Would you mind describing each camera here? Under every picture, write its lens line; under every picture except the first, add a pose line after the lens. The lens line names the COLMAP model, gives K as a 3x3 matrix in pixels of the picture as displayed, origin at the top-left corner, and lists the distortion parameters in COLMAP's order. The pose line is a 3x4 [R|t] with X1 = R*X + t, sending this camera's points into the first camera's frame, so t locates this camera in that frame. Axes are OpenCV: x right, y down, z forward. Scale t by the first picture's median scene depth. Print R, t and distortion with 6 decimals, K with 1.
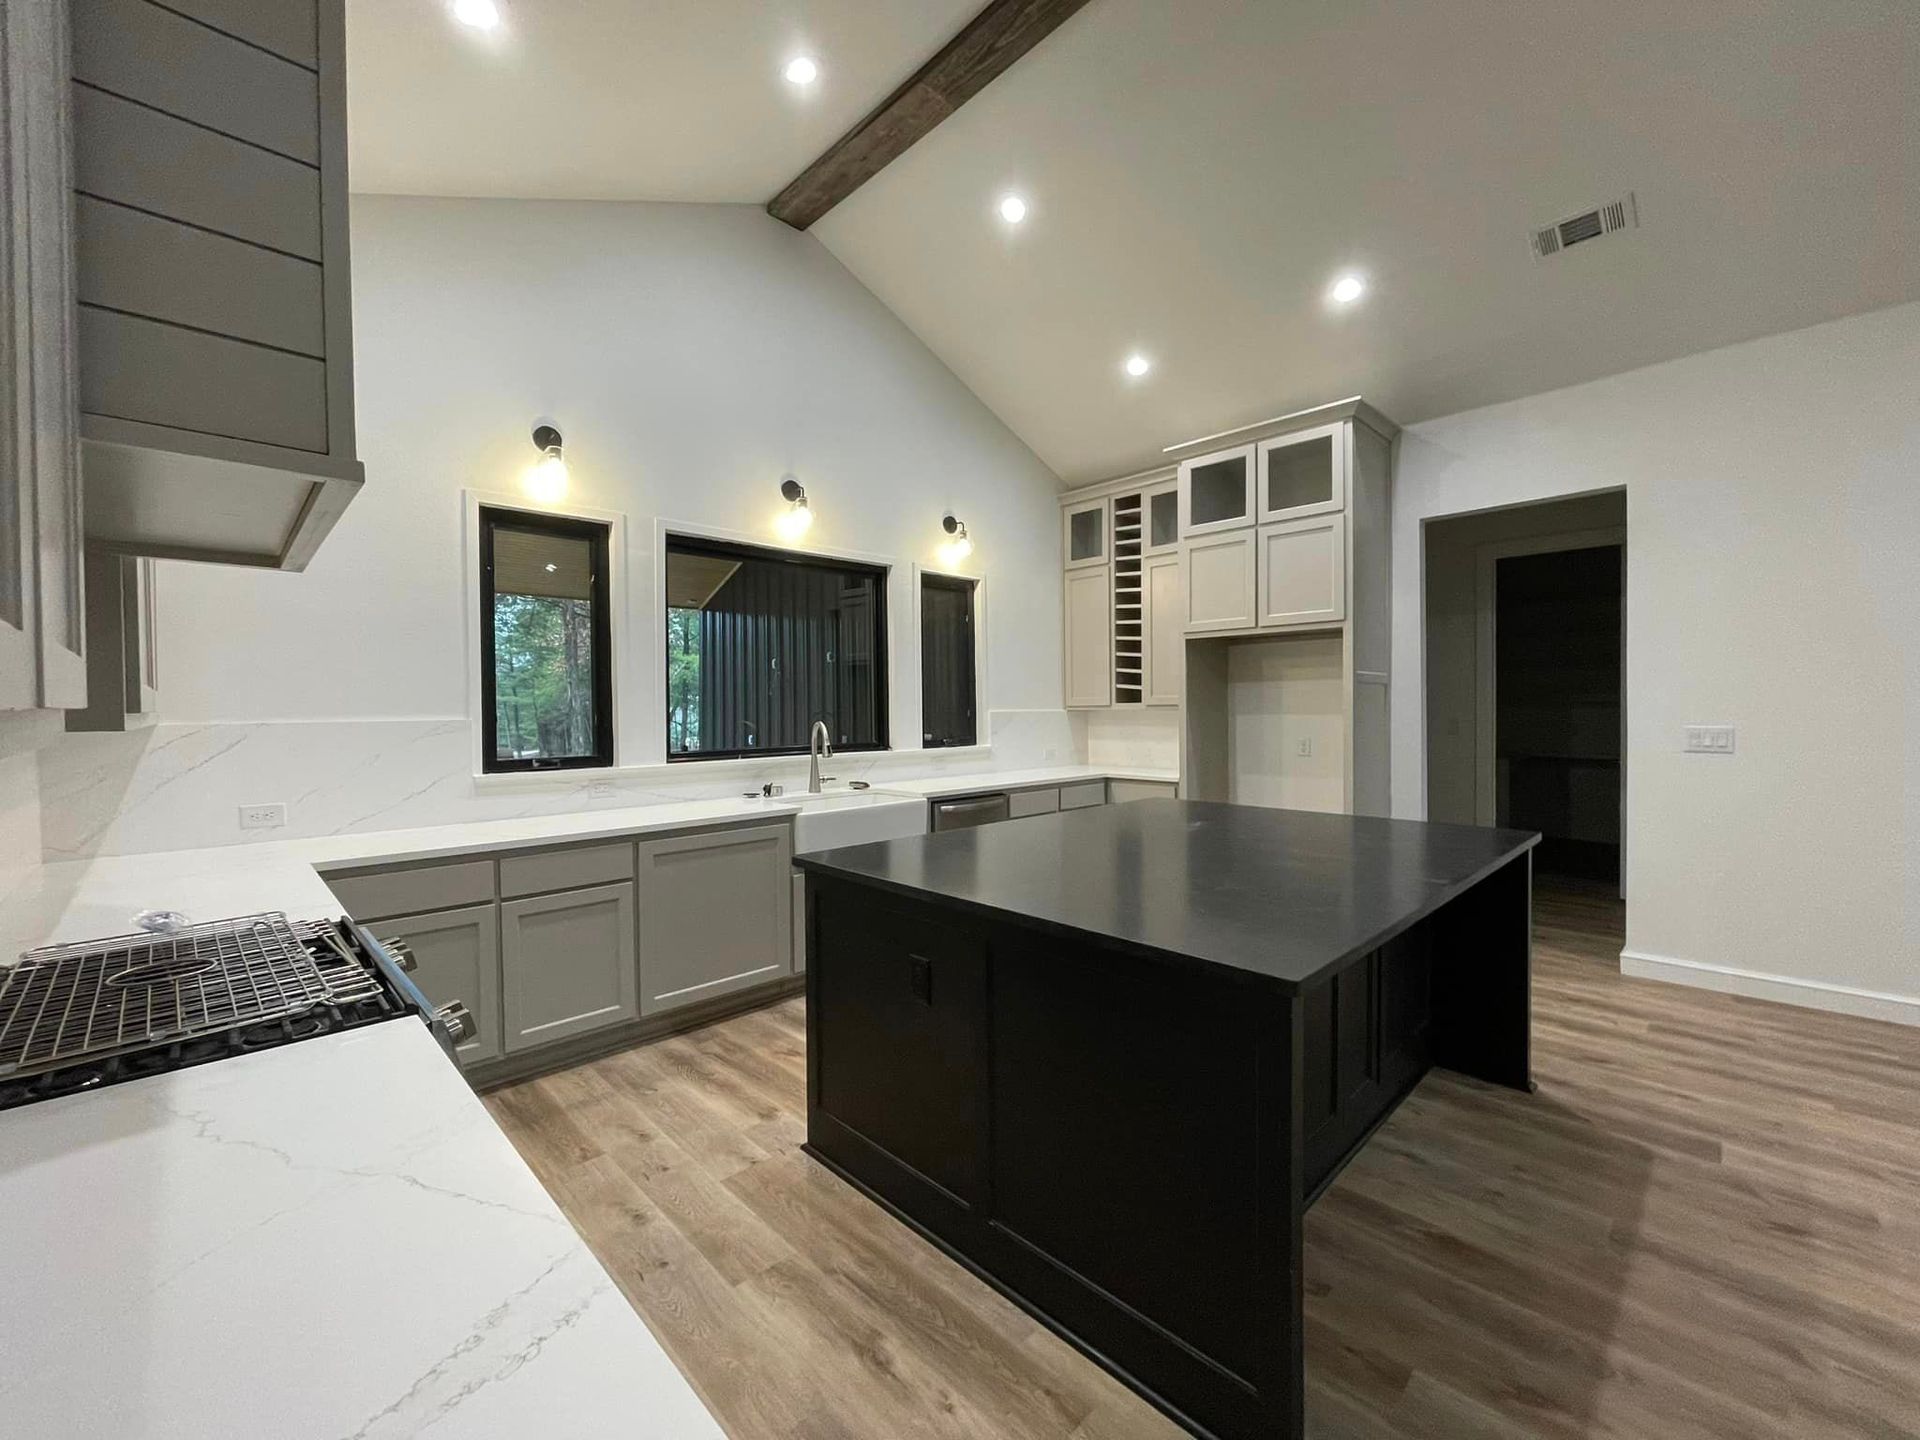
lens RADIAL K [[778.1, 0, 957.3], [0, 778.1, 716.7], [0, 0, 1]] dist [0.000424, 0.000013]
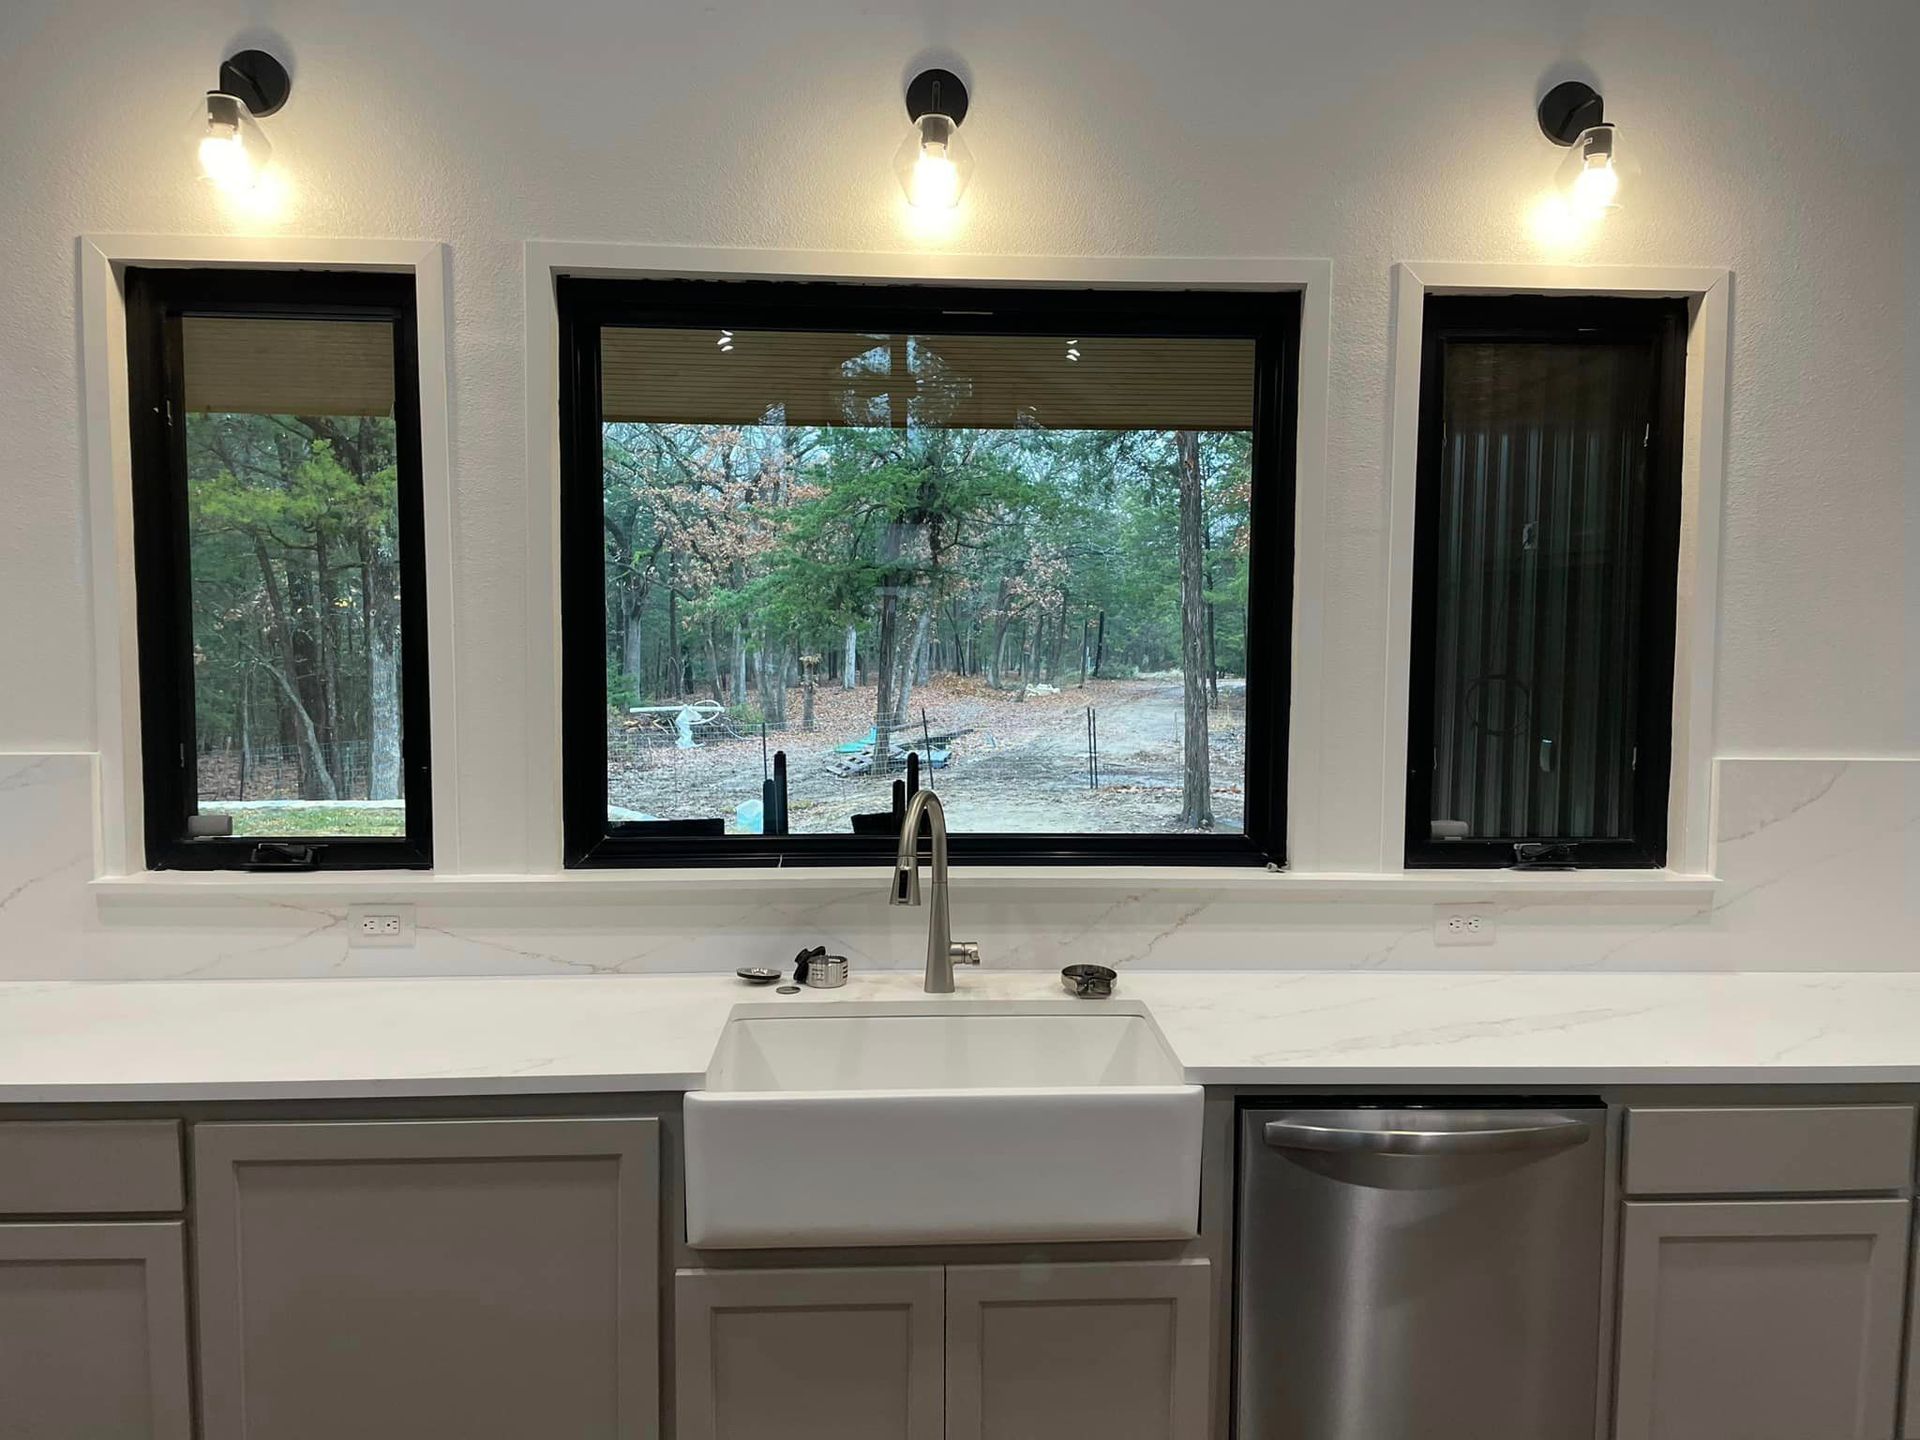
lens RADIAL K [[1460.8, 0, 961.0], [0, 1460.8, 719.8], [0, 0, 1]] dist [0.014906, -0.001254]
pose [[0.748771, 0.067477, -0.659385, 0.242038], [-0.021766, 0.996771, 0.077287, -0.071827], [0.662471, -0.043518, 0.747823, 0.534684]]
